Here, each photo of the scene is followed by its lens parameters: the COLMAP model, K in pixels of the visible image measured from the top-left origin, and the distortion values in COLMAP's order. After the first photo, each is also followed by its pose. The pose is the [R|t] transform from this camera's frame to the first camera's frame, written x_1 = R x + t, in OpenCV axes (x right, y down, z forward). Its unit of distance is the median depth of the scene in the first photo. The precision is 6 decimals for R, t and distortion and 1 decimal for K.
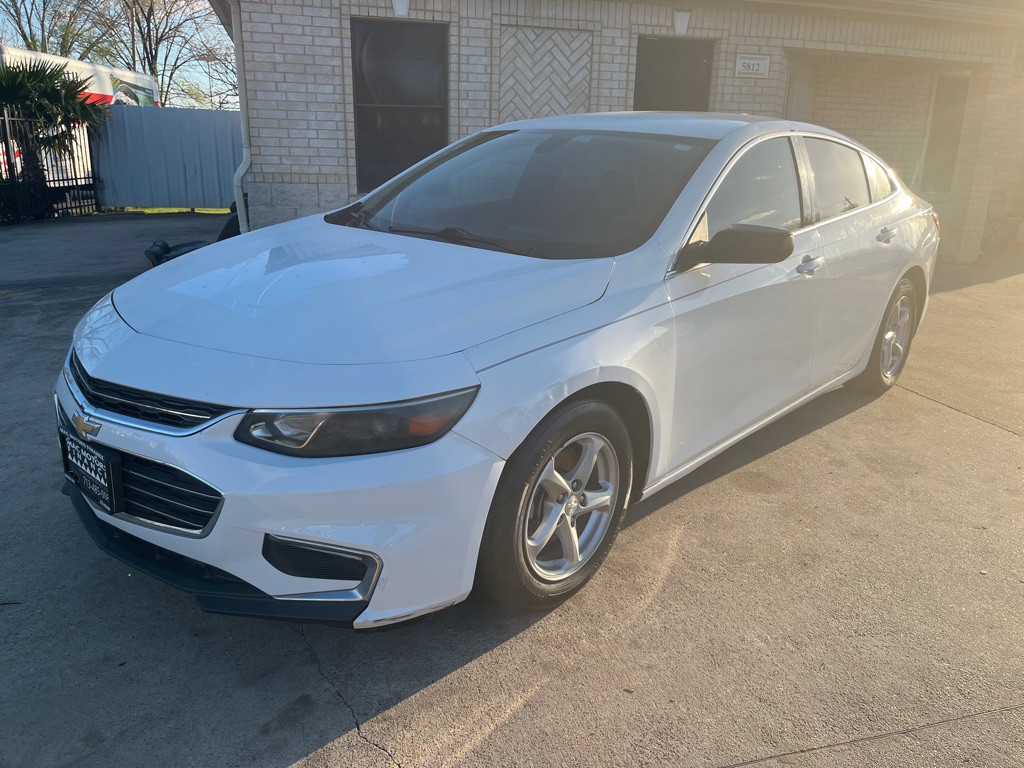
lens RADIAL K [[778.3, 0, 512.8], [0, 778.3, 390.4], [0, 0, 1]] dist [0.076763, -0.116433]
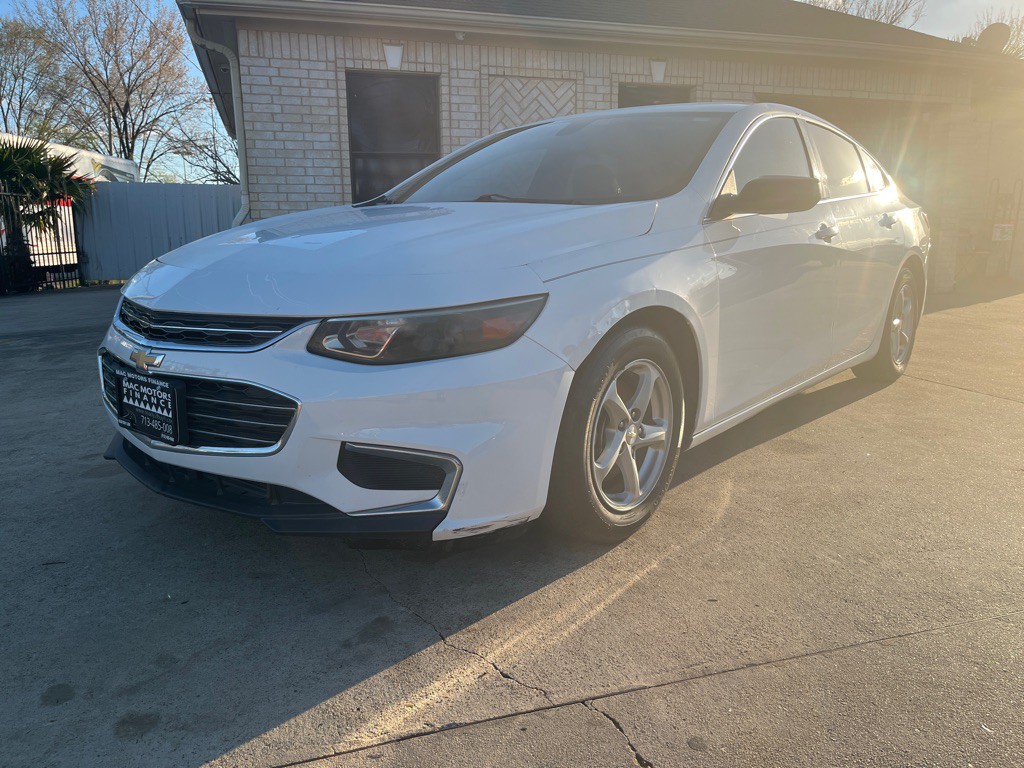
lens RADIAL K [[778.3, 0, 515.1], [0, 778.3, 386.1], [0, 0, 1]] dist [0.076763, -0.116433]
pose [[0.998628, -0.039231, 0.034682, -0.080392], [0.042633, 0.993713, -0.103522, 0.139032], [-0.030403, 0.104858, 0.994022, 0.005012]]
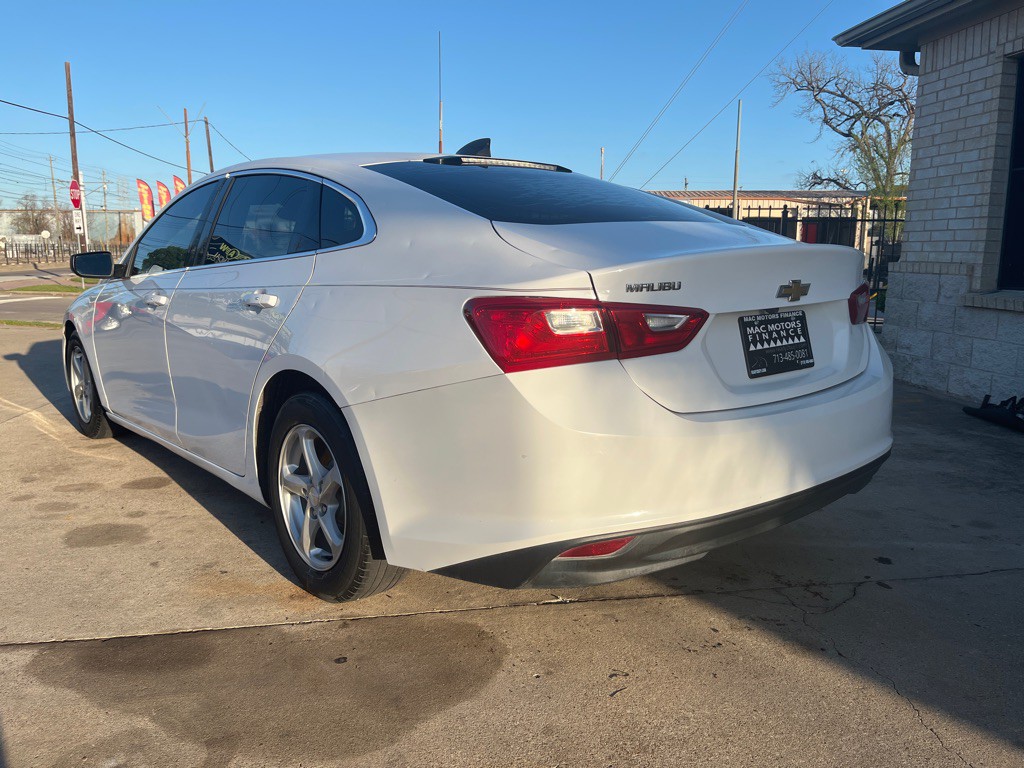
lens RADIAL K [[778.3, 0, 509.3], [0, 778.3, 388.7], [0, 0, 1]] dist [0.076763, -0.116433]
pose [[-0.132528, 0.148794, -0.979947, 1.456185], [-0.300944, 0.935955, 0.182814, -0.412608], [0.944388, 0.319137, -0.079262, 1.672657]]
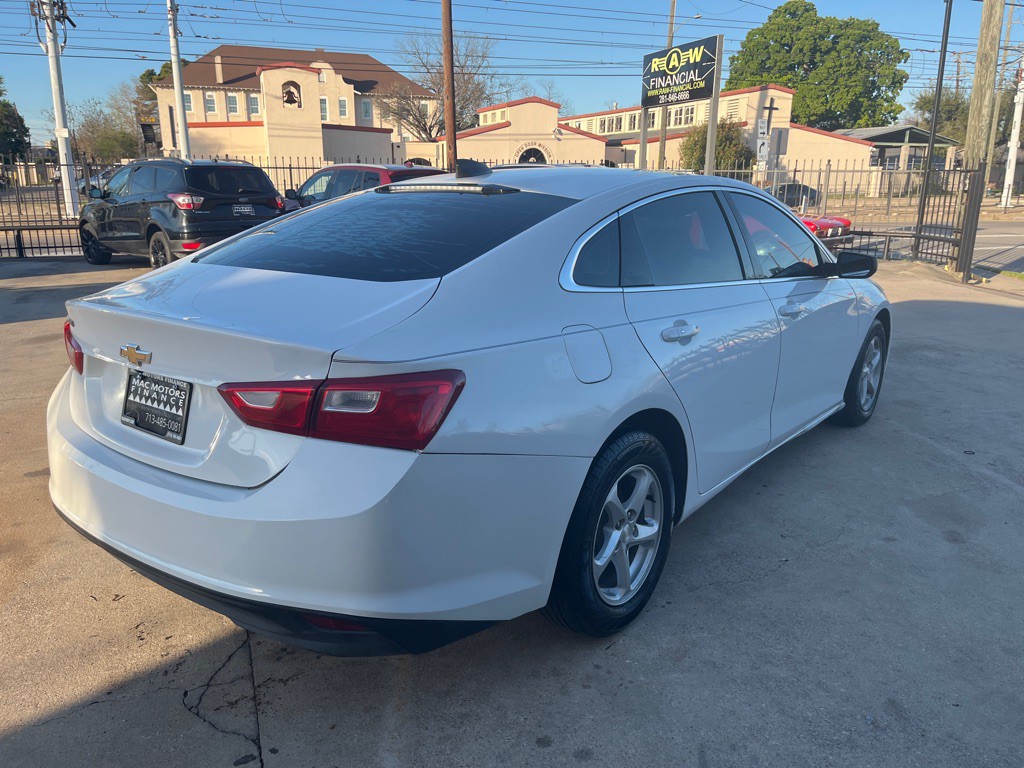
lens RADIAL K [[778.3, 0, 510.2], [0, 778.3, 386.7], [0, 0, 1]] dist [0.076763, -0.116433]
pose [[-0.997437, -0.007130, -0.071198, 0.435748], [-0.044091, 0.844920, 0.533072, -0.805812], [0.056356, 0.534845, -0.843069, 2.452226]]
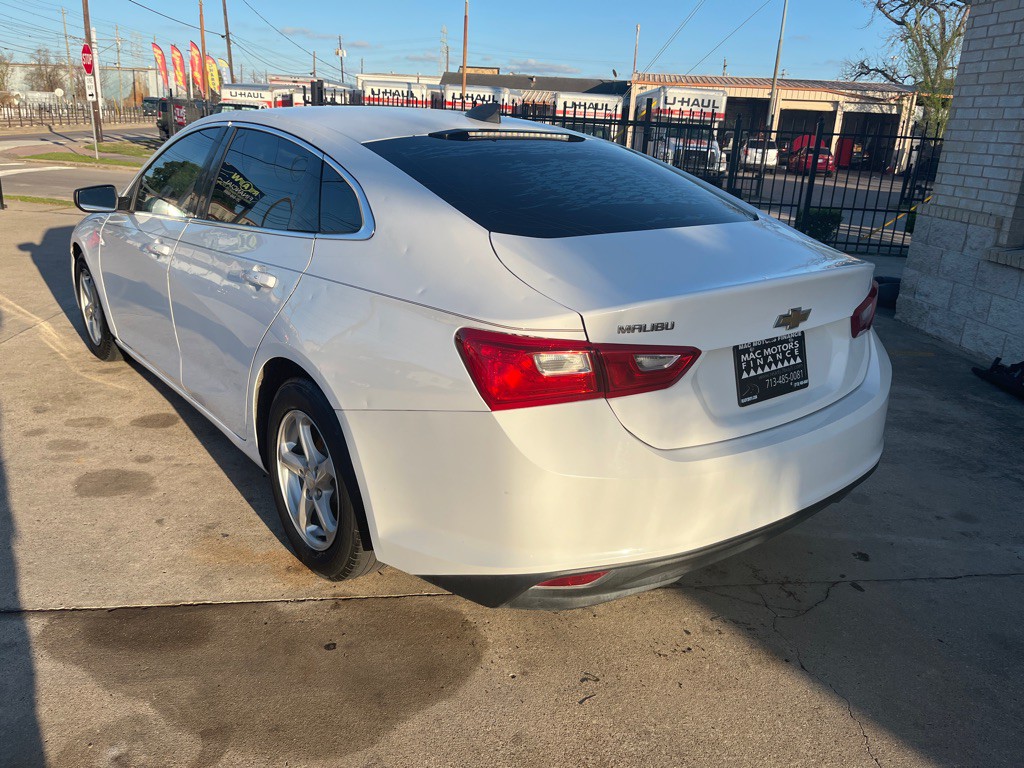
lens RADIAL K [[778.3, 0, 510.5], [0, 778.3, 386.0], [0, 0, 1]] dist [0.076763, -0.116433]
pose [[-0.161195, 0.280995, -0.946075, 1.433287], [-0.340773, 0.883806, 0.320562, -0.527835], [0.926223, 0.374070, -0.046710, 1.653001]]
